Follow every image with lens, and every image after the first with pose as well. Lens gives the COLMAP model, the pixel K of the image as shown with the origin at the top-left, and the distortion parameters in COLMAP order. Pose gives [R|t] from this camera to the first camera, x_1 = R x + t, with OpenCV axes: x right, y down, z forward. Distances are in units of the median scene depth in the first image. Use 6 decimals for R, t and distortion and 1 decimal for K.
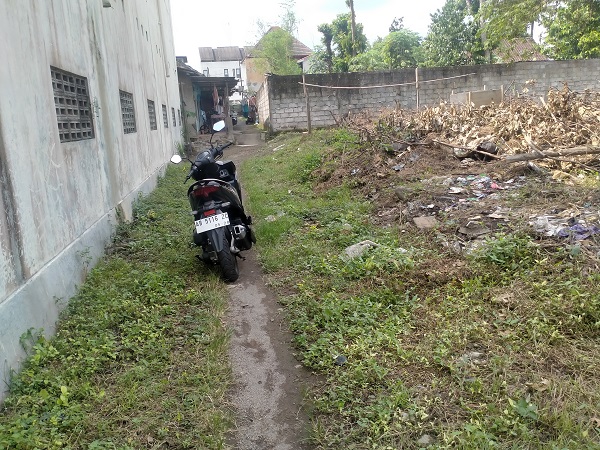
lens RADIAL K [[509.0, 0, 289.0], [0, 509.0, 233.5], [0, 0, 1]] dist [0.068134, -0.147314]
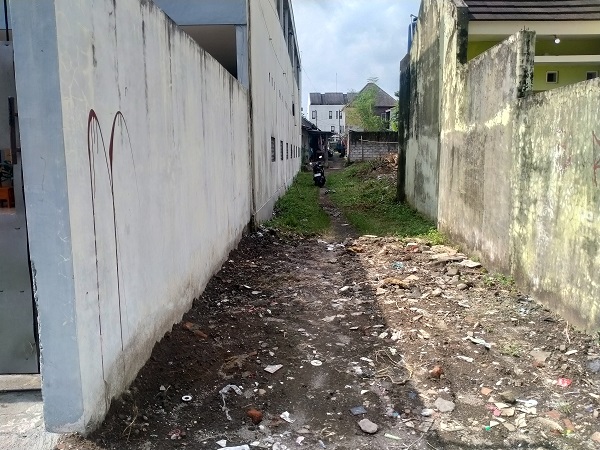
lens RADIAL K [[509.0, 0, 297.0], [0, 509.0, 225.9], [0, 0, 1]] dist [0.068134, -0.147314]
pose [[0.982481, 0.079314, -0.168640, 0.313692], [-0.091985, 0.993389, -0.068688, 0.485644], [0.162077, 0.082997, 0.983282, -2.296462]]
